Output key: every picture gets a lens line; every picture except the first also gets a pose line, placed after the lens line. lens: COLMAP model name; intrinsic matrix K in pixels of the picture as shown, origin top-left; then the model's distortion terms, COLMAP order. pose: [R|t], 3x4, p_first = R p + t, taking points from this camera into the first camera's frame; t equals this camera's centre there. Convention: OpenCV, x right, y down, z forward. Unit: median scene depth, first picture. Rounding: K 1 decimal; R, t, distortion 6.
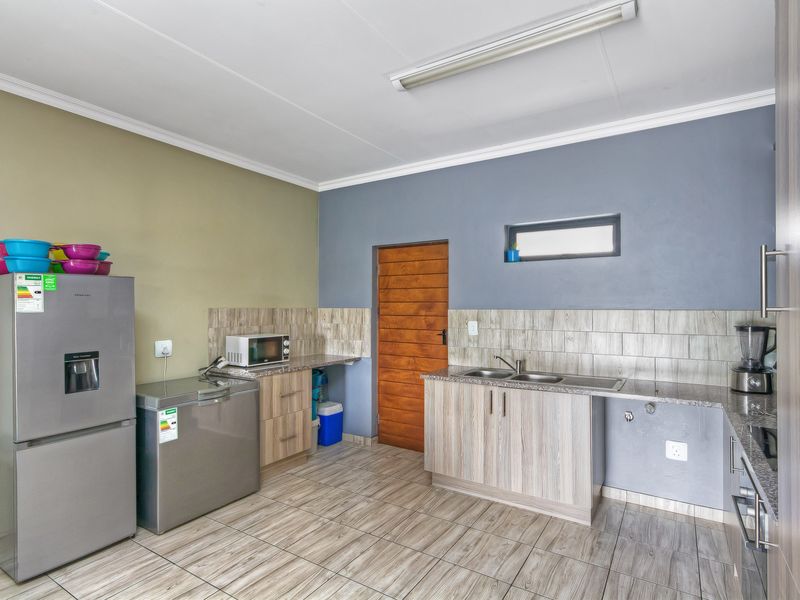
lens RADIAL K [[424.5, 0, 402.2], [0, 424.5, 304.7], [0, 0, 1]] dist [-0.001490, 0.000217]
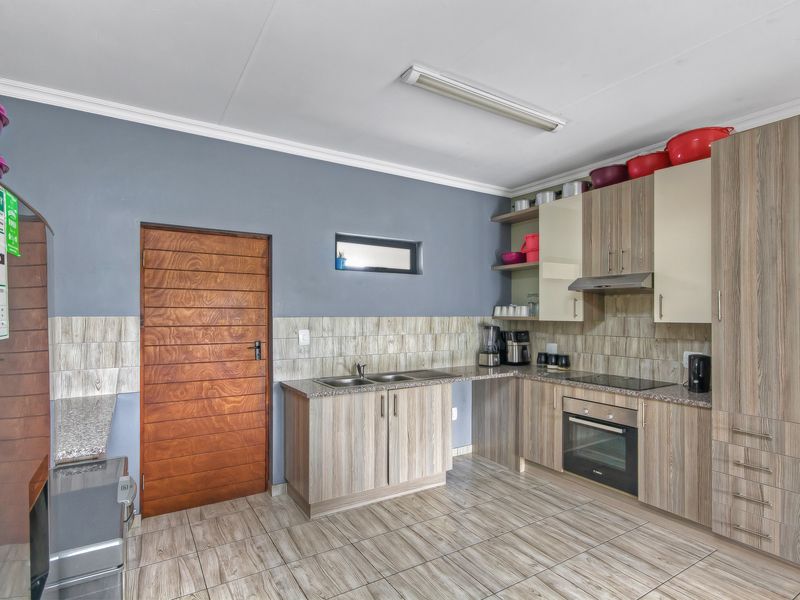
lens RADIAL K [[433.6, 0, 400.5], [0, 433.6, 314.0], [0, 0, 1]] dist [-0.000822, 0.000083]
pose [[0.431771, -0.001291, 0.901982, -0.665855], [-0.004998, 0.999980, 0.003824, -0.000204], [-0.901969, -0.006159, 0.431756, 0.461683]]
